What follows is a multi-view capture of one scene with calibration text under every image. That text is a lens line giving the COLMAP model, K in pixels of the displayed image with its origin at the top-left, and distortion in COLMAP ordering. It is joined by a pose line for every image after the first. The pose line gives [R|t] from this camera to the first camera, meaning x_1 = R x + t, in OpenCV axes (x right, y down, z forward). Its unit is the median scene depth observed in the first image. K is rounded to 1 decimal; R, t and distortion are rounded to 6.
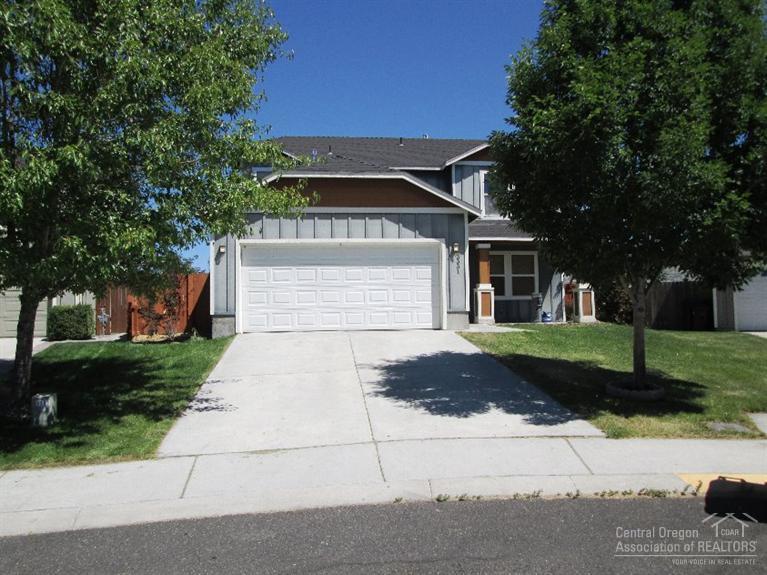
lens RADIAL K [[641.7, 0, 382.5], [0, 641.7, 286.9], [0, 0, 1]] dist [-0.009331, -0.017052]
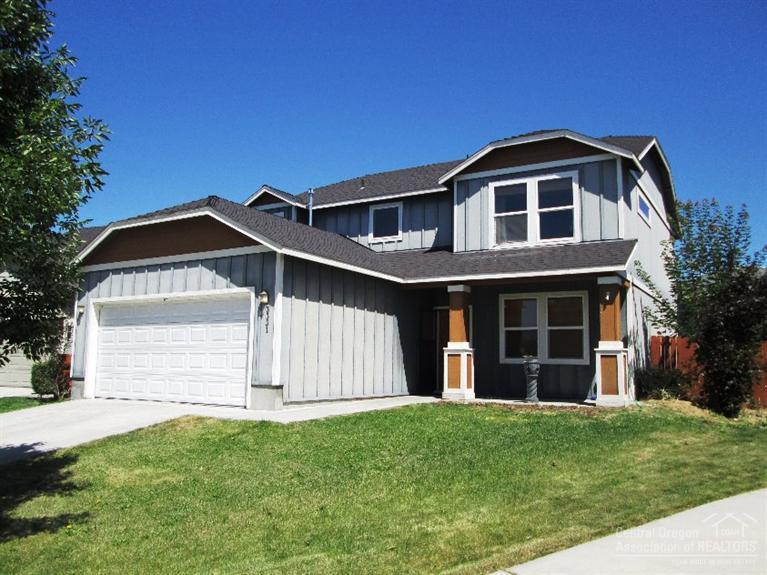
lens RADIAL K [[641.7, 0, 383.5], [0, 641.7, 287.1], [0, 0, 1]] dist [-0.009331, -0.017052]
pose [[0.786087, -0.050001, -0.616090, 0.680828], [0.007178, 0.997394, -0.071789, -0.019223], [0.618074, 0.052011, 0.784397, 0.502010]]
